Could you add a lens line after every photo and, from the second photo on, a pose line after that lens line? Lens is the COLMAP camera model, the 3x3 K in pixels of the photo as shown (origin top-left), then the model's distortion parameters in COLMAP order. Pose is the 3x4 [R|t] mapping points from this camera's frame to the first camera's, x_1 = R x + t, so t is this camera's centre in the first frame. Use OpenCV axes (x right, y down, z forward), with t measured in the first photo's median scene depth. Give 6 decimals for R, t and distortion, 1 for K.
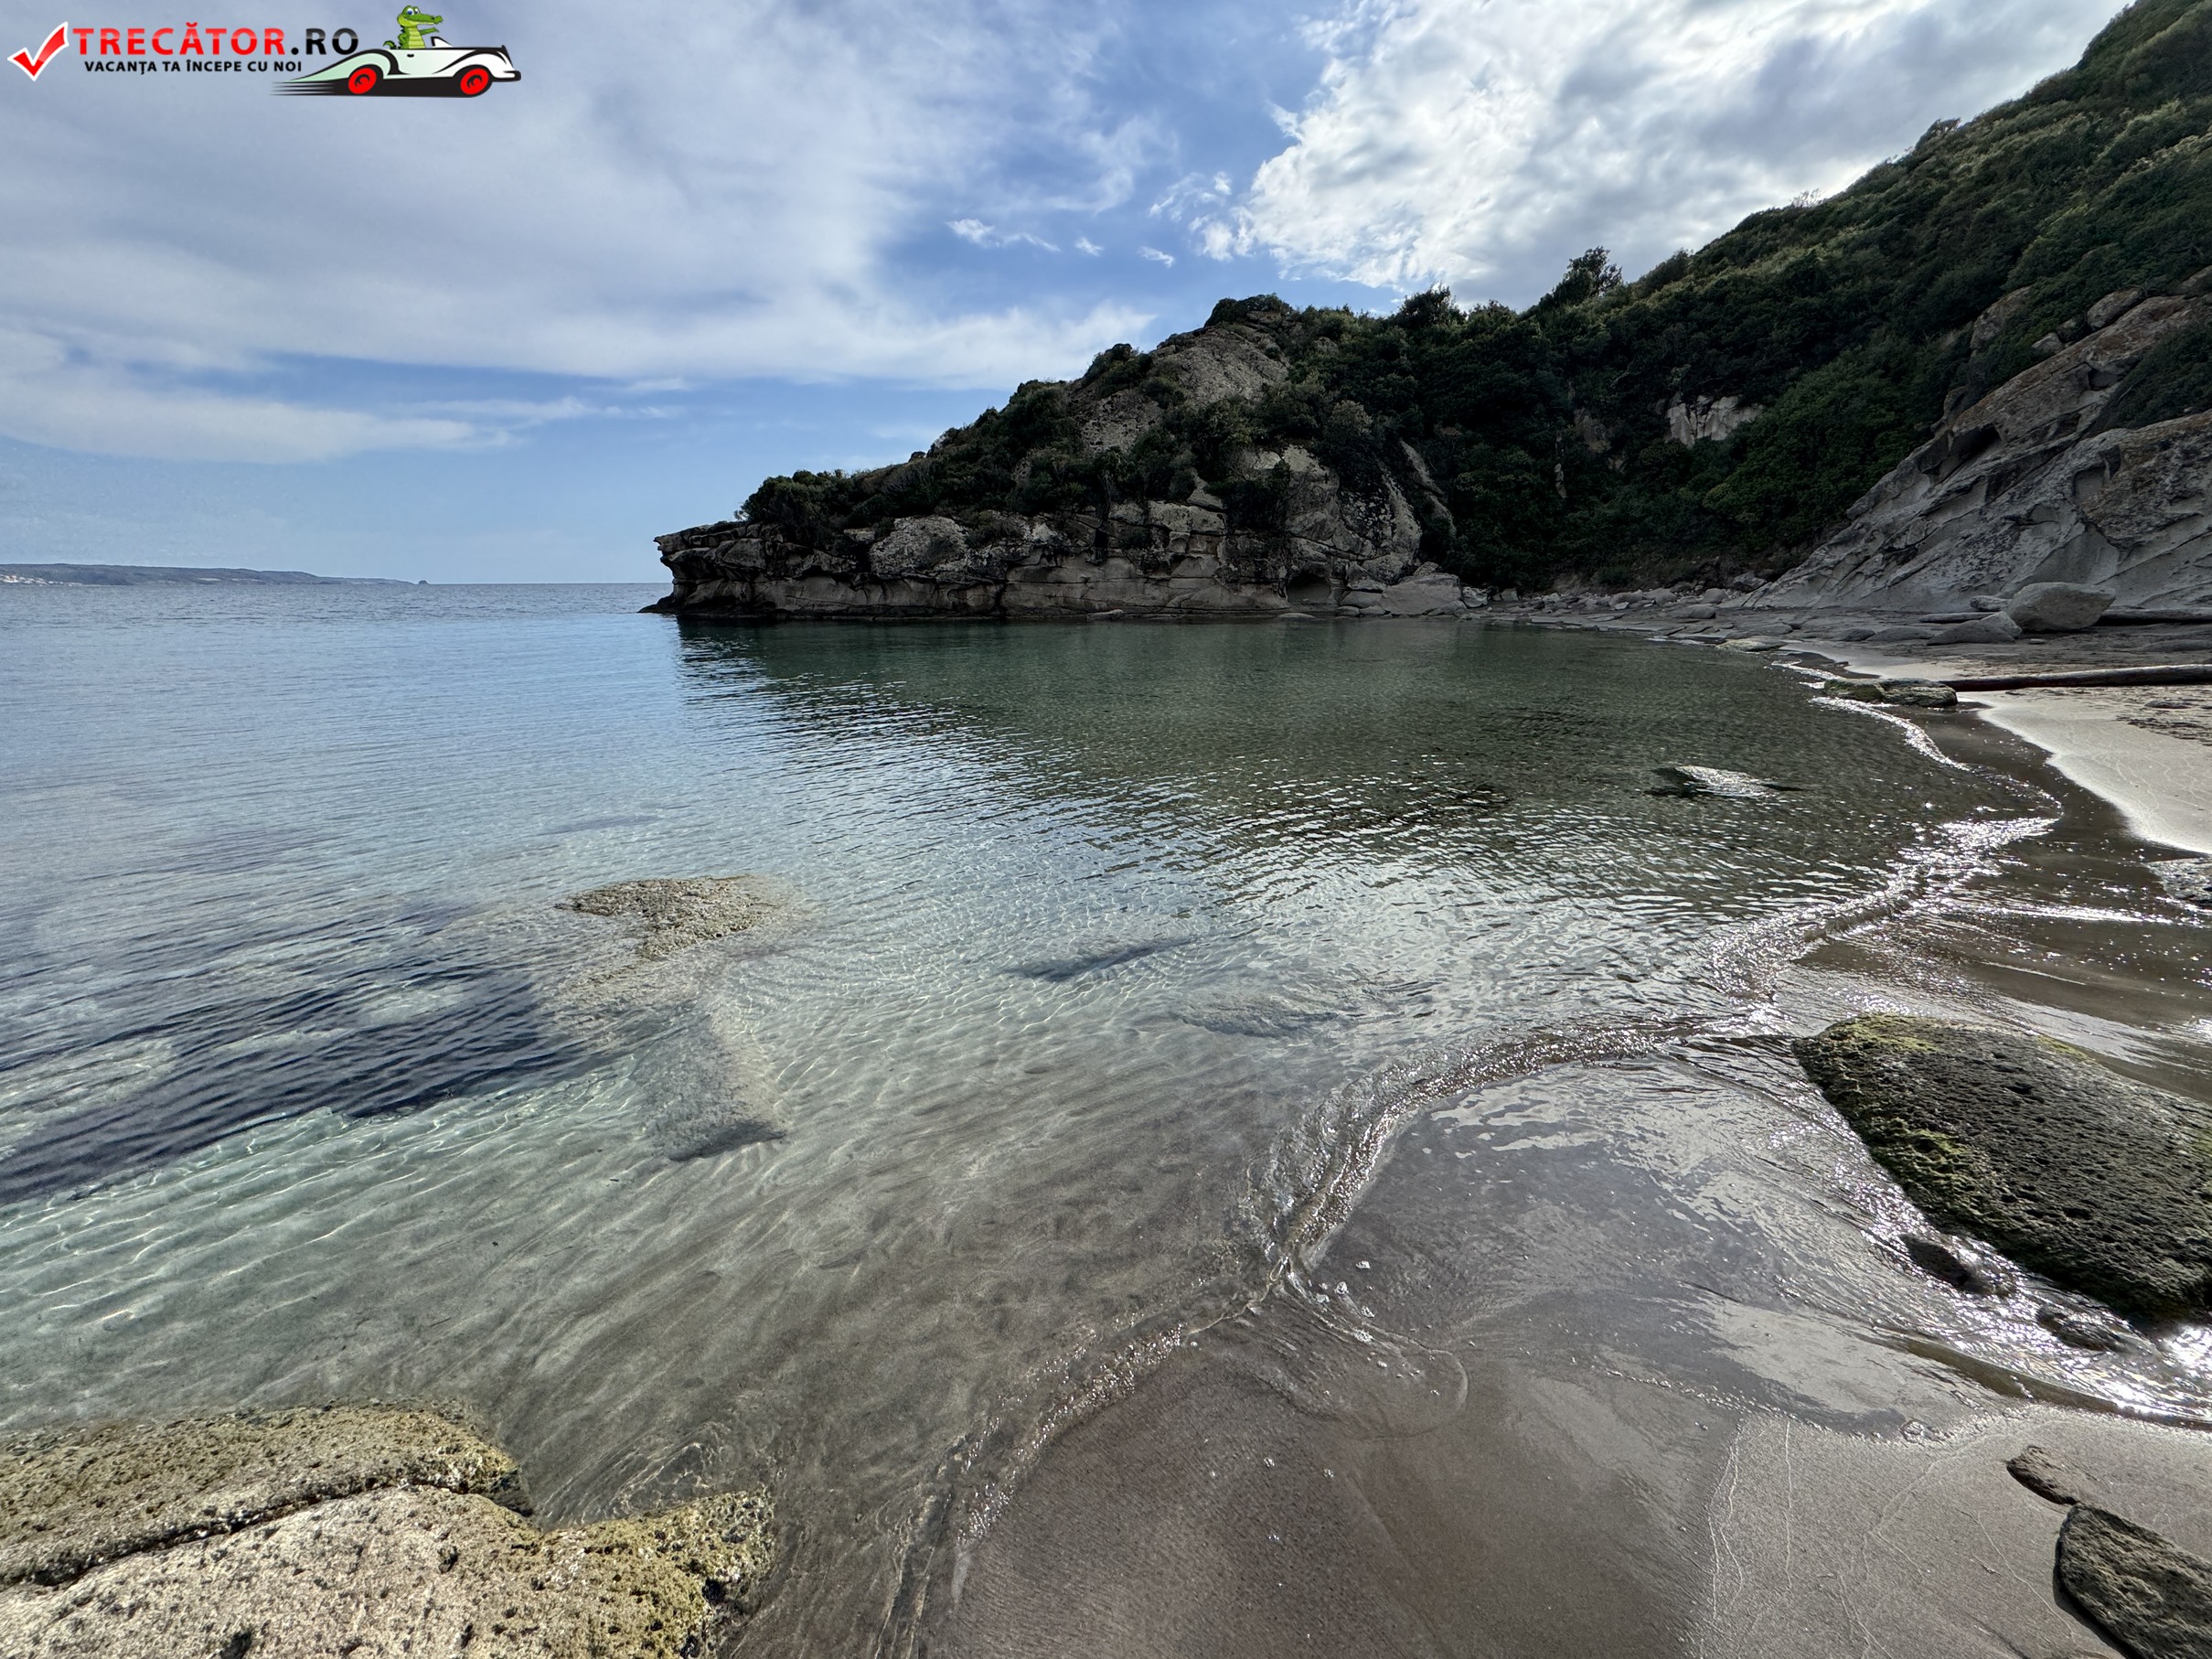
lens RADIAL K [[883.8, 0, 1102.6], [0, 883.8, 821.0], [0, 0, 1]] dist [-0.003212, 0.000496]
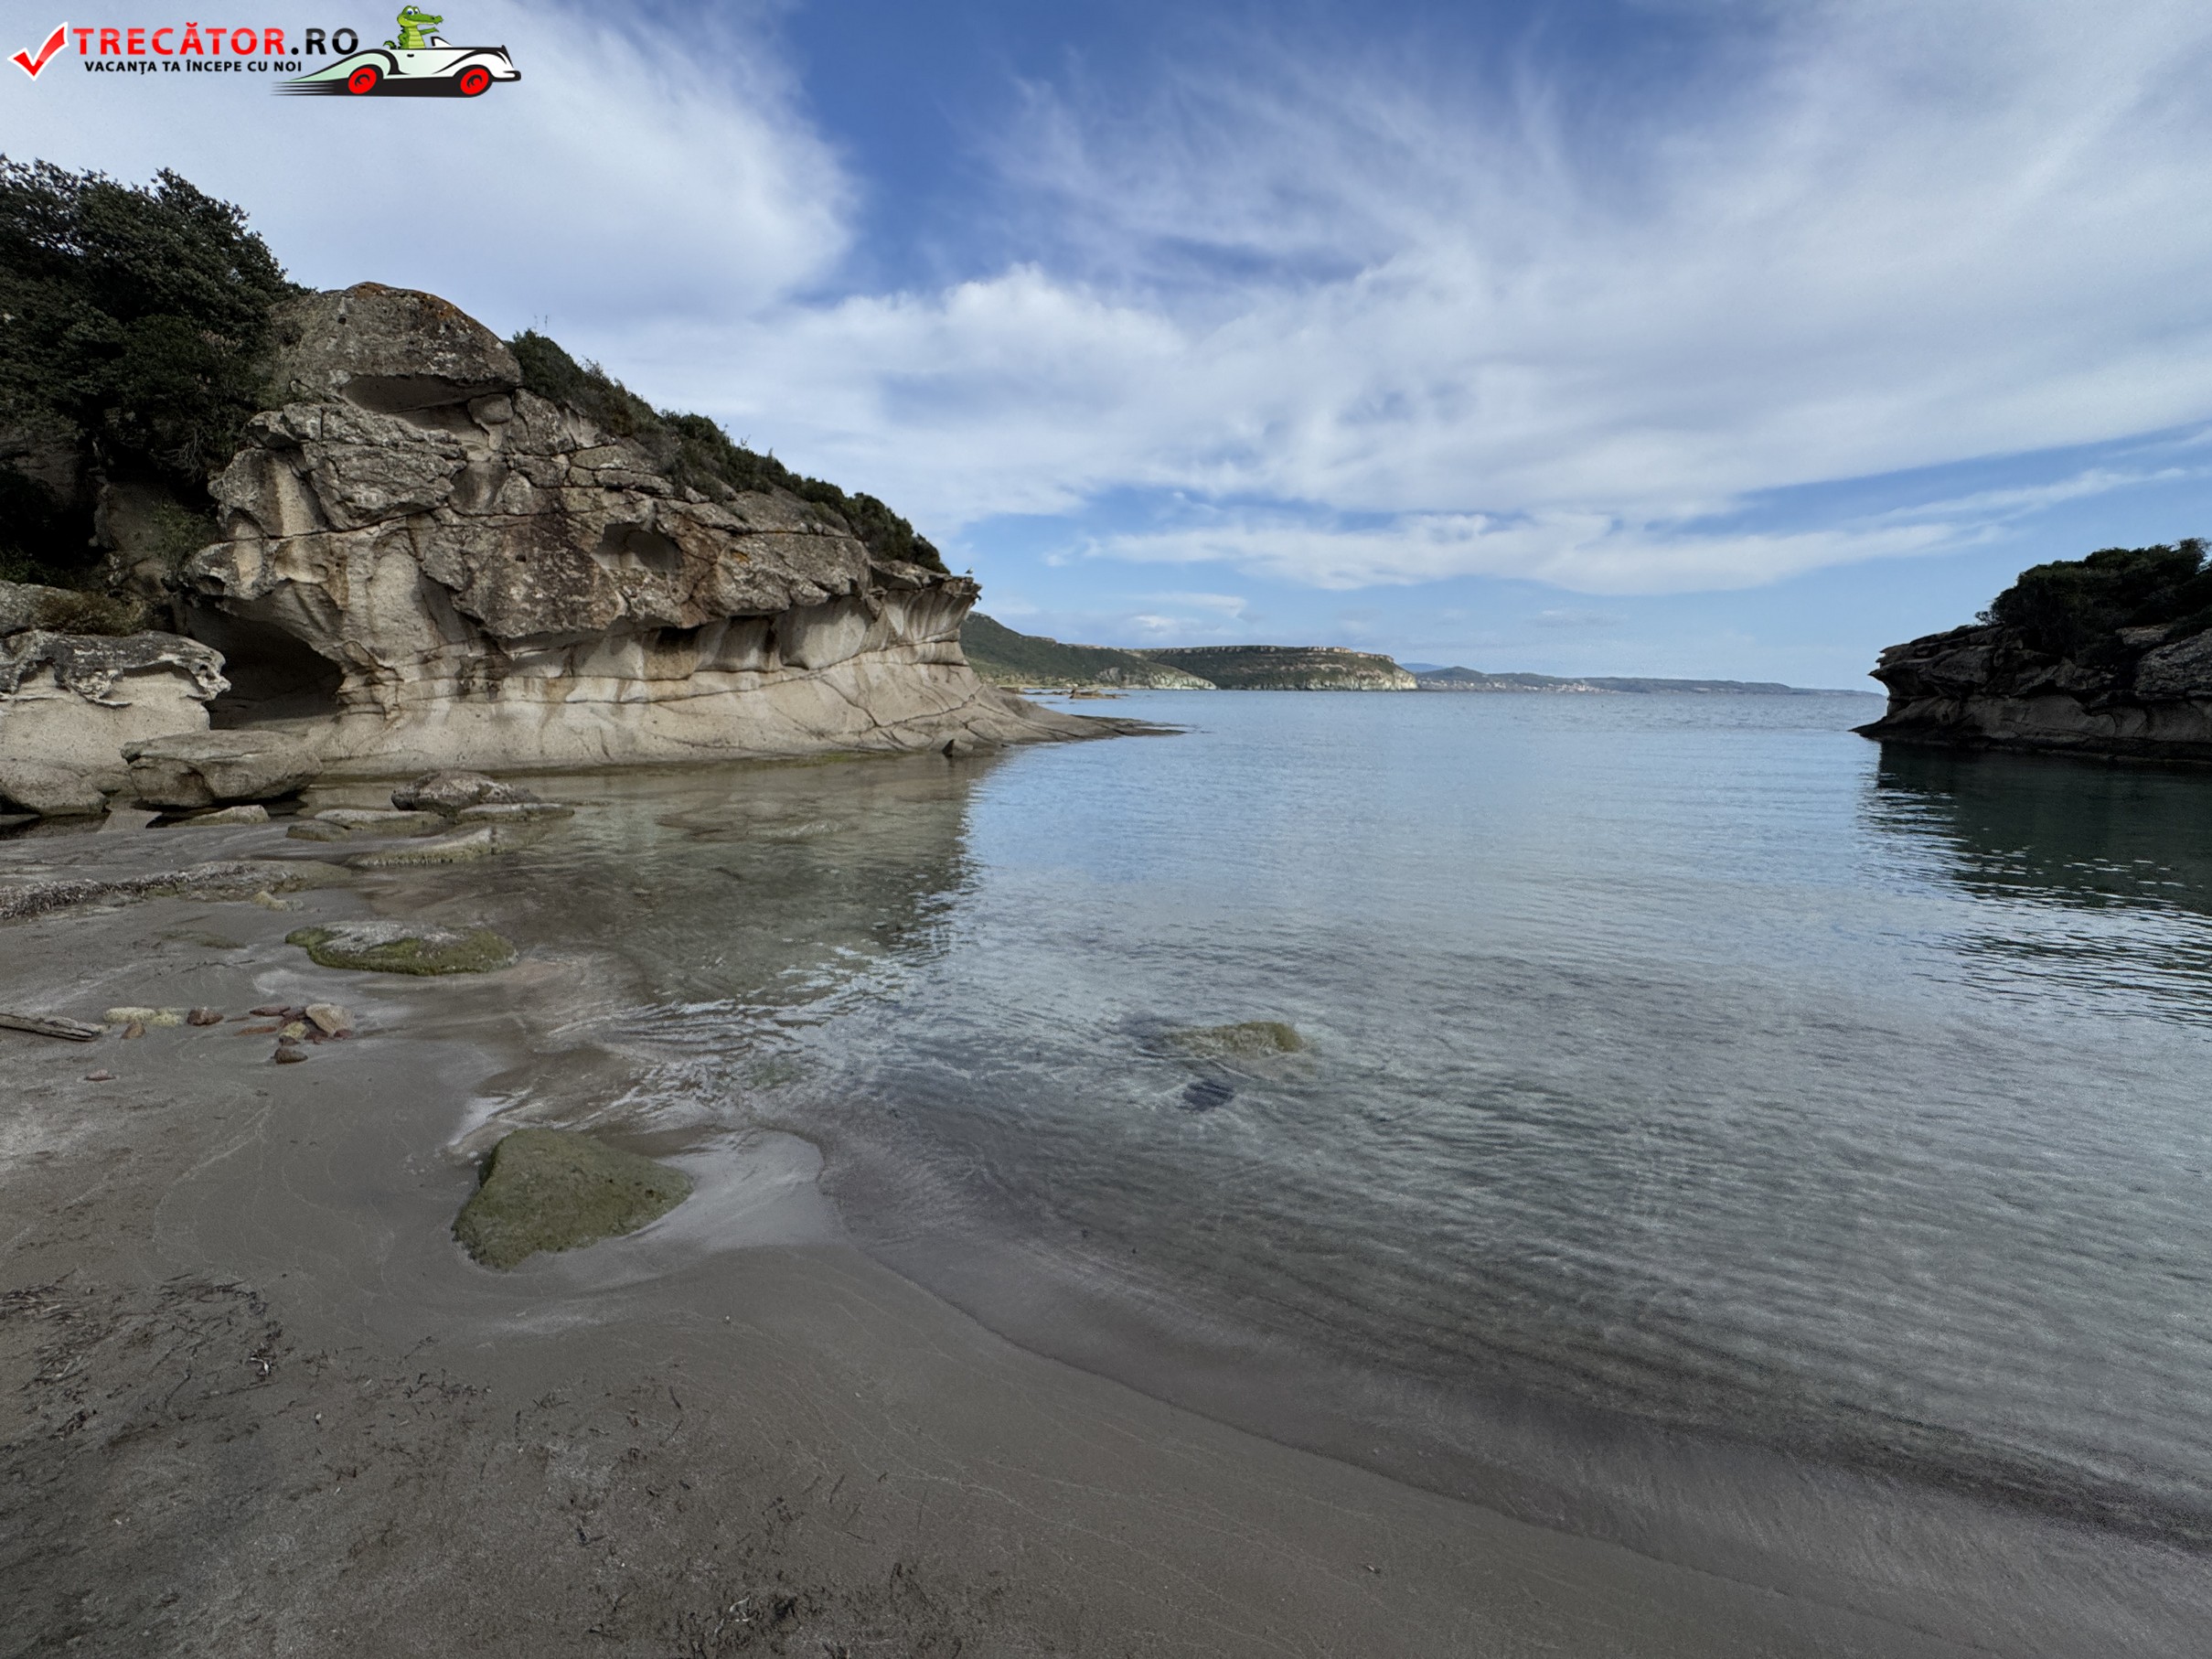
lens RADIAL K [[883.8, 0, 1104.0], [0, 883.8, 826.1], [0, 0, 1]] dist [-0.003212, 0.000496]
pose [[0.202073, 0.158007, -0.966541, 0.228790], [-0.267190, 0.958357, 0.100808, -0.042155], [0.942219, 0.237879, 0.235875, 0.135035]]
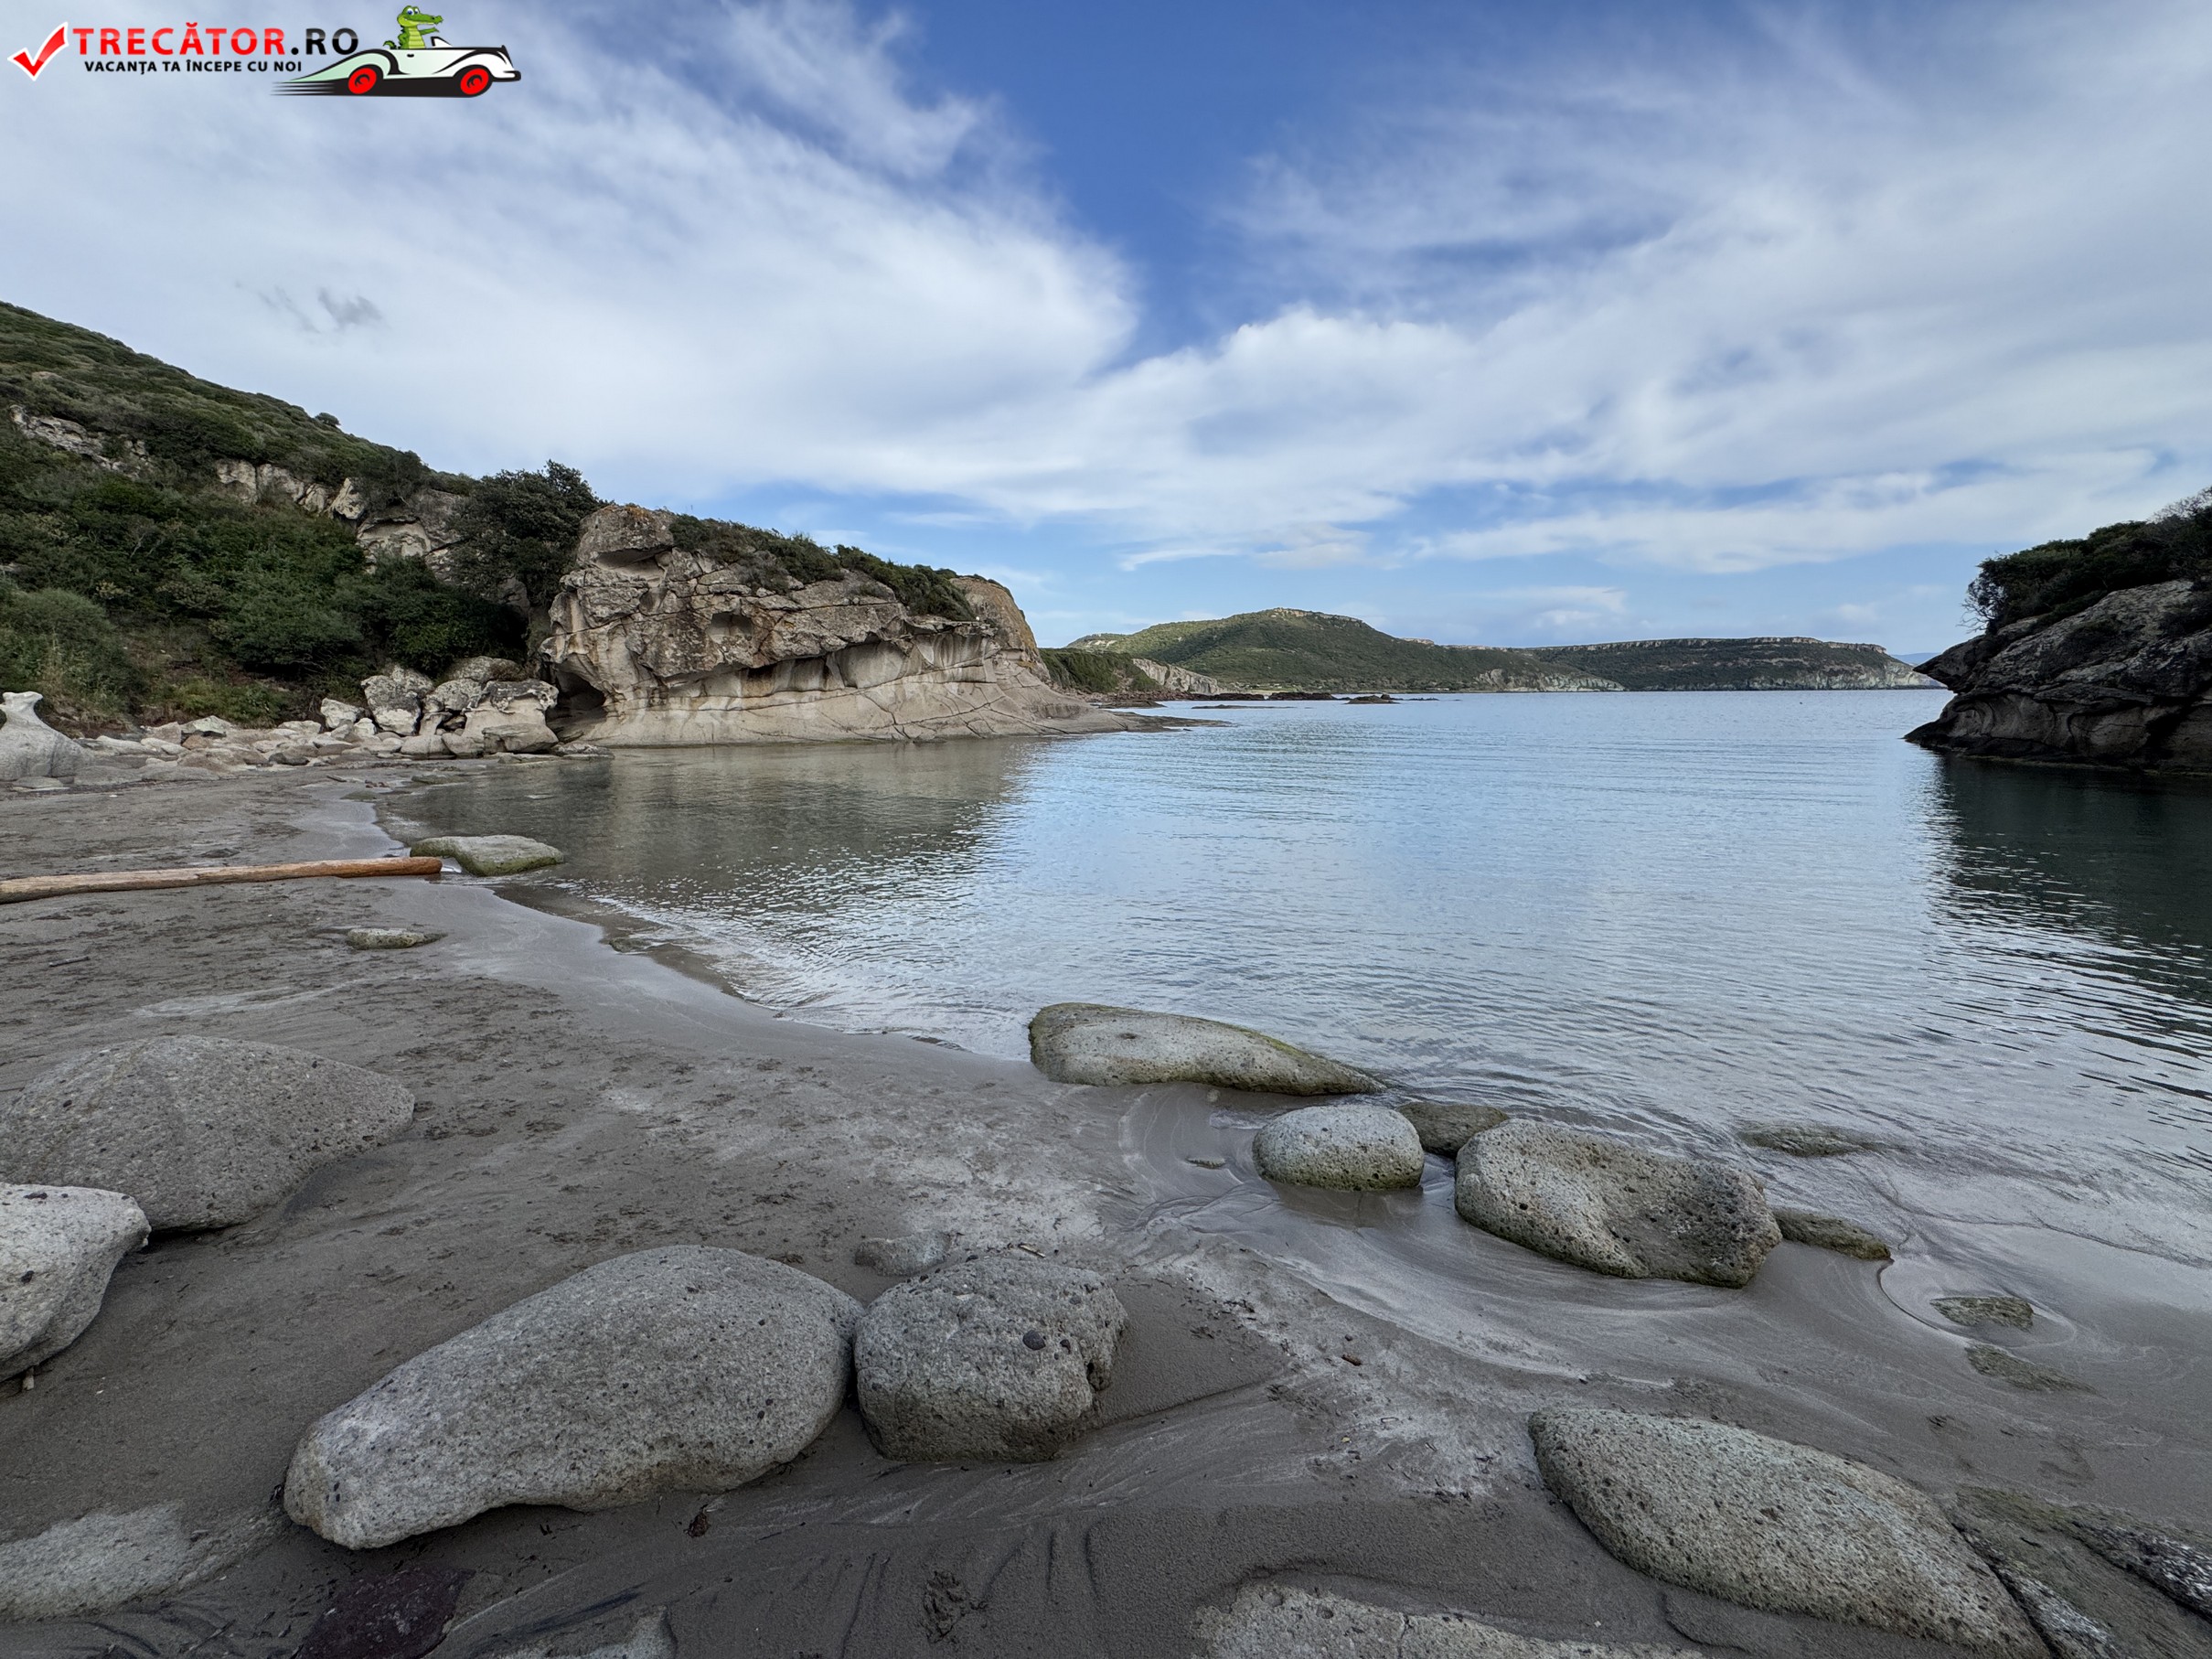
lens RADIAL K [[883.8, 0, 1105.7], [0, 883.8, 819.5], [0, 0, 1]] dist [-0.003212, 0.000496]
pose [[-0.207622, 0.143996, -0.967553, 0.479247], [-0.249303, 0.948656, 0.194680, -0.149435], [0.945908, 0.281634, -0.161063, 0.511992]]
